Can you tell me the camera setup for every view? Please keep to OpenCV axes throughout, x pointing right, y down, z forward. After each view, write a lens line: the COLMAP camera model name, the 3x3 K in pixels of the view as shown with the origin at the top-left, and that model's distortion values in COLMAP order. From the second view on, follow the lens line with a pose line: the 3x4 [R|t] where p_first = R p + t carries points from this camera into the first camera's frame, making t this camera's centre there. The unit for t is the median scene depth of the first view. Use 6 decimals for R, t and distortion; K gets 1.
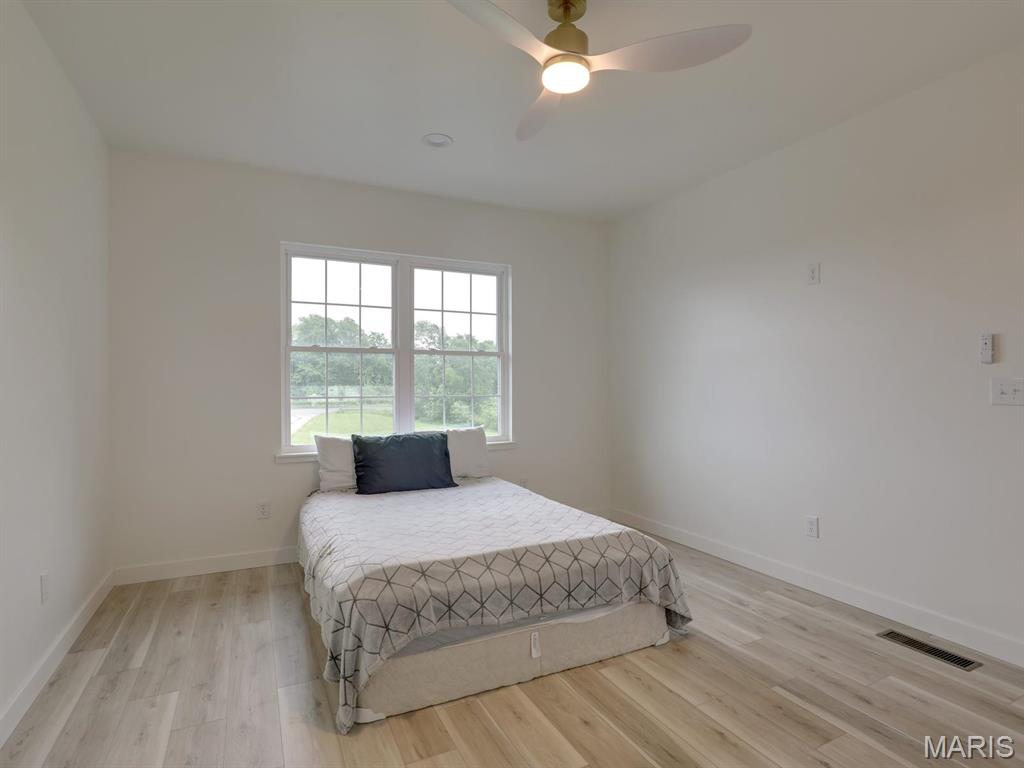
lens RADIAL K [[528.8, 0, 518.9], [0, 528.8, 383.2], [0, 0, 1]] dist [-0.034322, 0.005637]
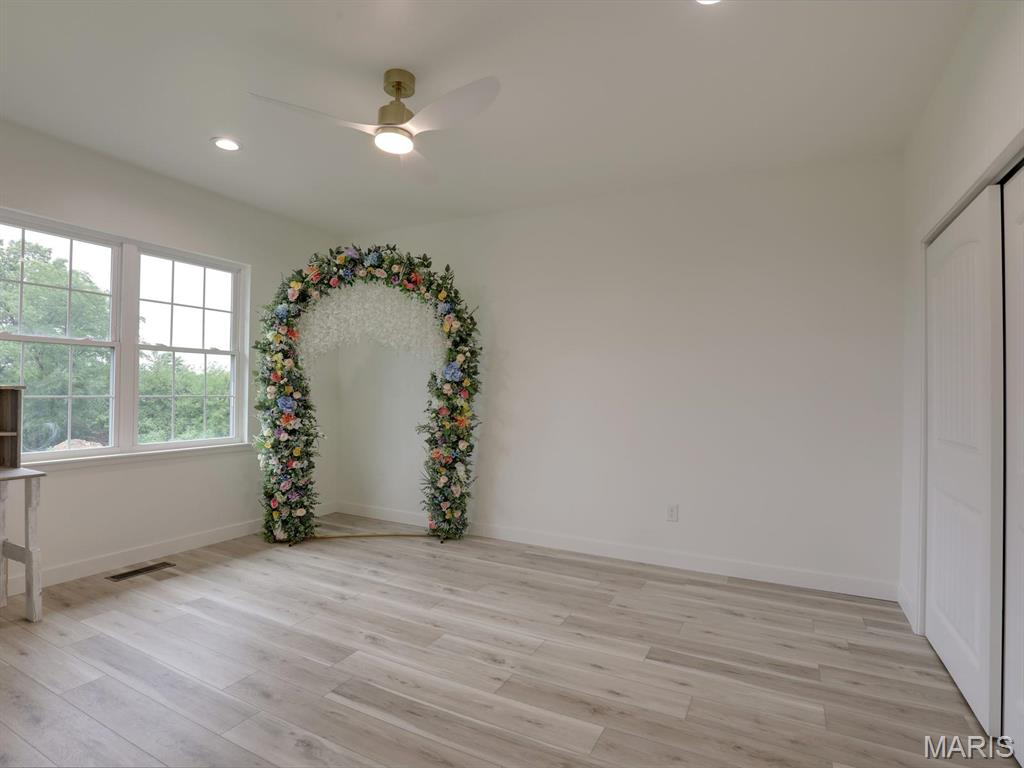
lens RADIAL K [[528.8, 0, 508.4], [0, 528.8, 384.7], [0, 0, 1]] dist [-0.034322, 0.005637]
pose [[0.822597, 0.020012, 0.568272, -0.182787], [-0.018928, 0.999790, -0.007810, -0.000034], [-0.568309, -0.004332, 0.822804, -0.087871]]
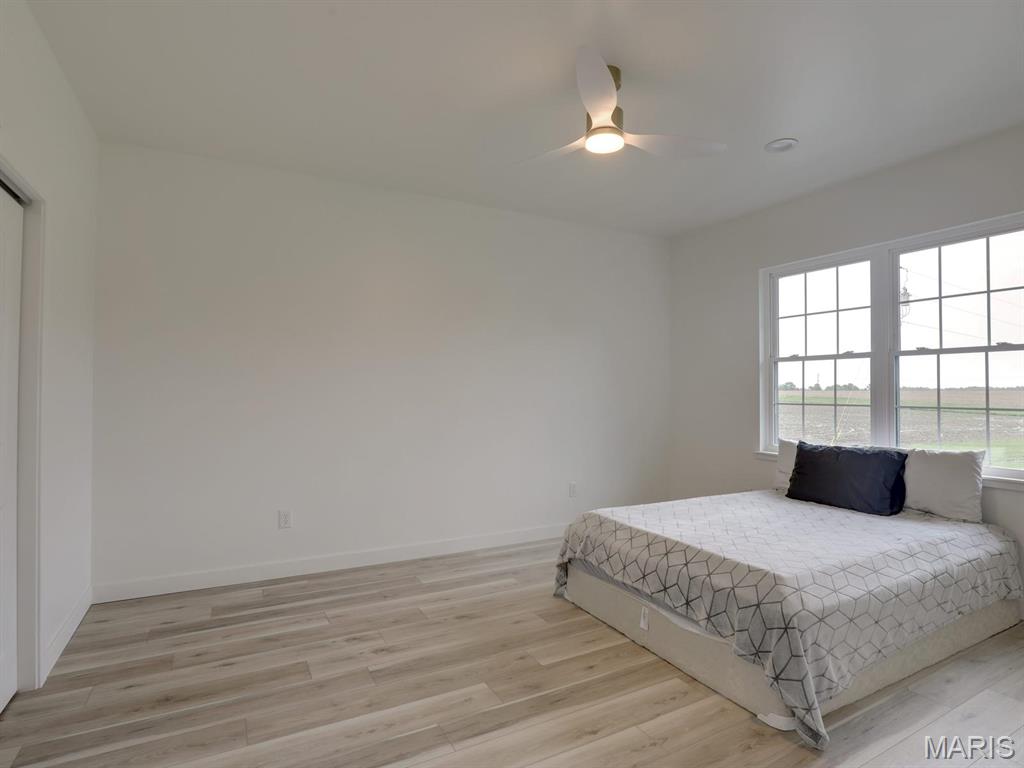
lens RADIAL K [[528.8, 0, 491.7], [0, 528.8, 381.9], [0, 0, 1]] dist [-0.034322, 0.005637]
pose [[0.011277, -0.010660, -0.999880, 0.811525], [0.000829, 0.999943, -0.010652, -0.007784], [0.999936, -0.000709, 0.011286, 0.442911]]
